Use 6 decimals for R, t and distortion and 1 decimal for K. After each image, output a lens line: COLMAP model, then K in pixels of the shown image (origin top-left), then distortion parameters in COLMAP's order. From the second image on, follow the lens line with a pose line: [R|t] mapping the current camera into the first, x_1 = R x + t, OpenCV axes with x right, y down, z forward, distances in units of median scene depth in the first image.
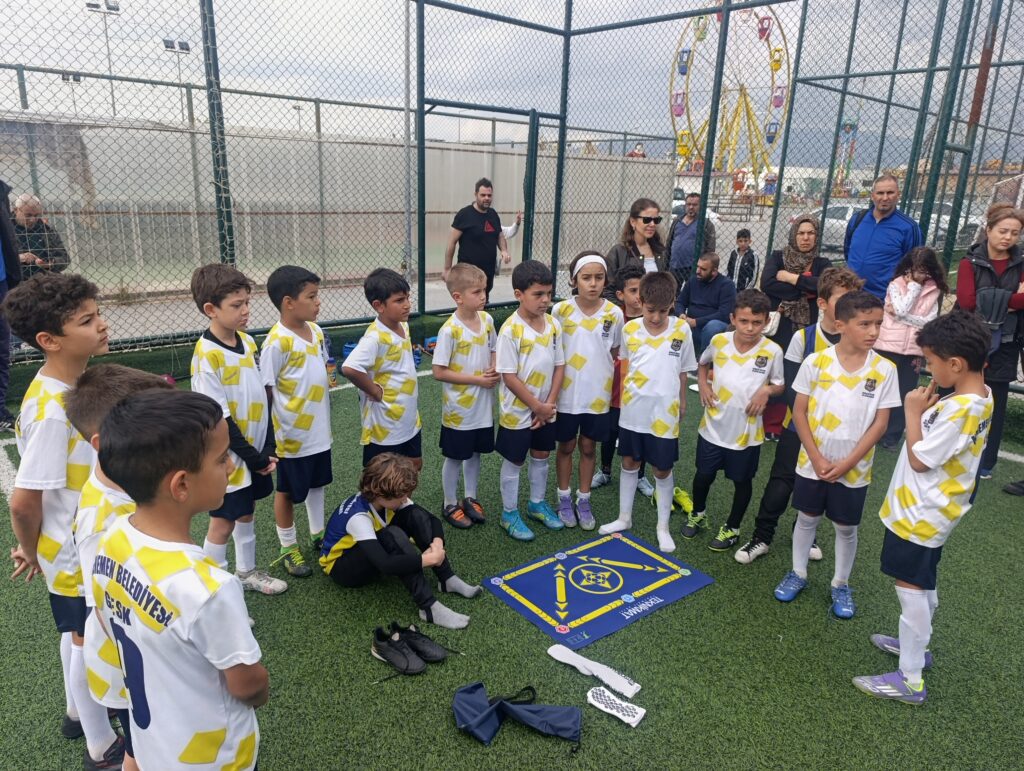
lens RADIAL K [[729.6, 0, 512.0], [0, 729.6, 385.5], [0, 0, 1]] dist [0.062058, -0.085518]
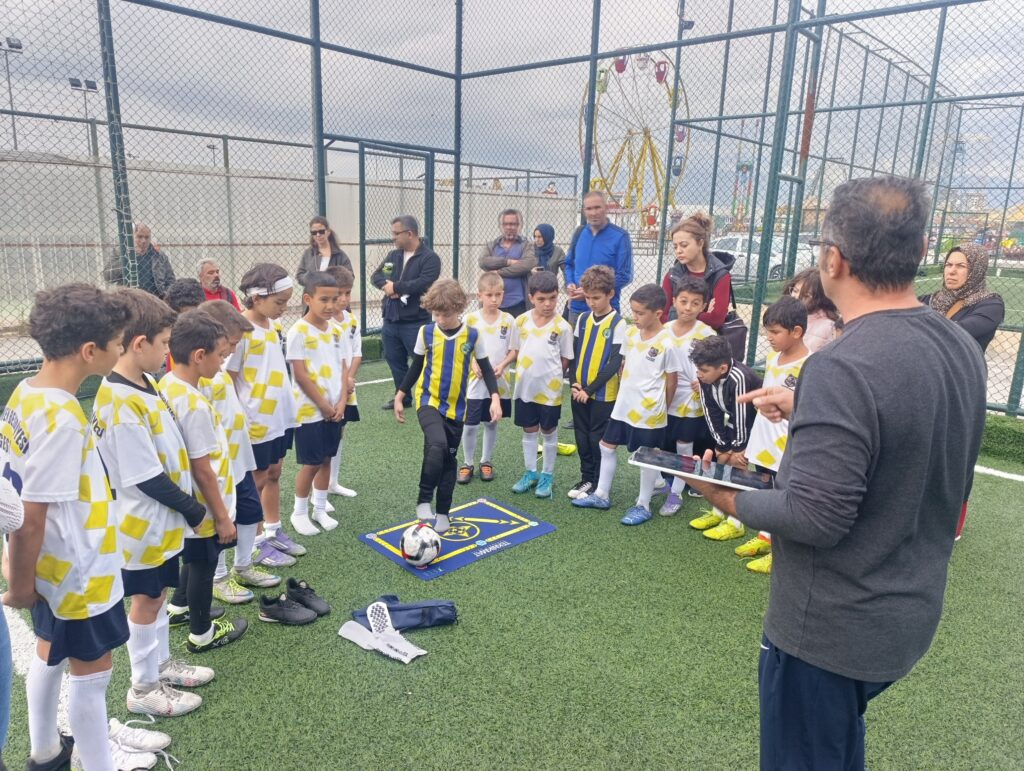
lens RADIAL K [[727.2, 0, 512.0], [0, 727.2, 385.5], [0, 0, 1]] dist [0.068357, -0.074241]
pose [[0.994514, -0.027880, 0.100821, 0.043497], [0.032714, 0.998377, -0.046617, 0.041935], [-0.099358, 0.049660, 0.993812, -0.087795]]
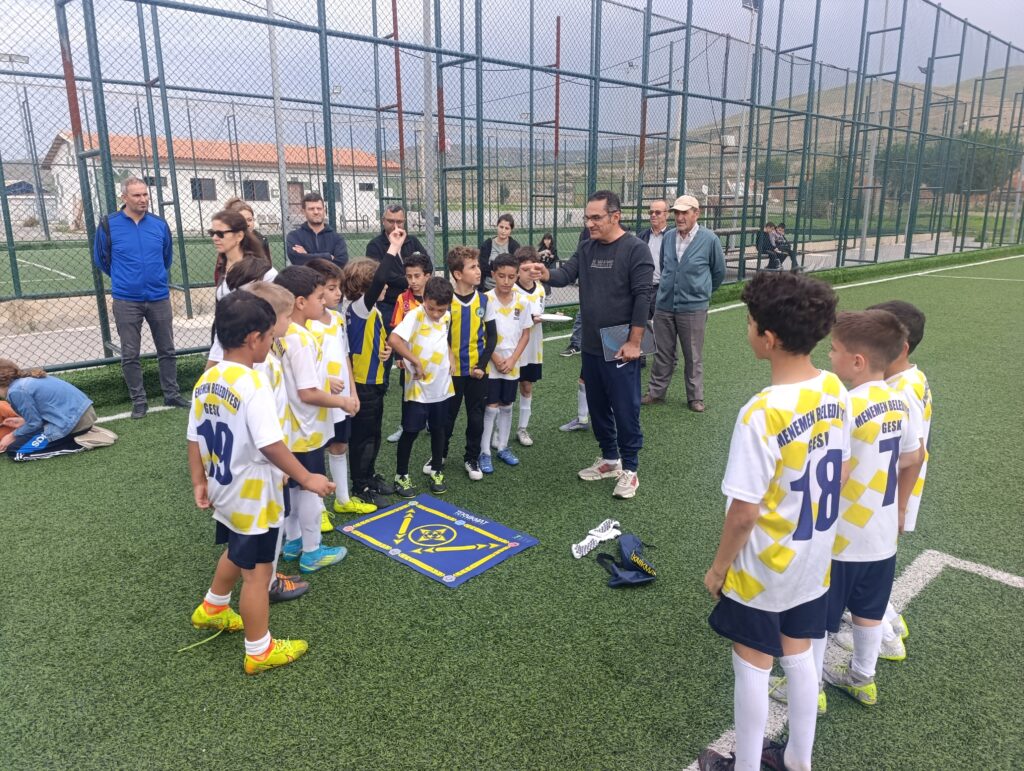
lens RADIAL K [[684.8, 0, 512.0], [0, 684.8, 385.5], [0, 0, 1]] dist [0.046872, -0.000872]
pose [[-0.147668, -0.292244, 0.944874, -0.405553], [0.276547, 0.905041, 0.323144, -0.124499], [-0.949587, 0.309020, -0.052826, 0.413036]]
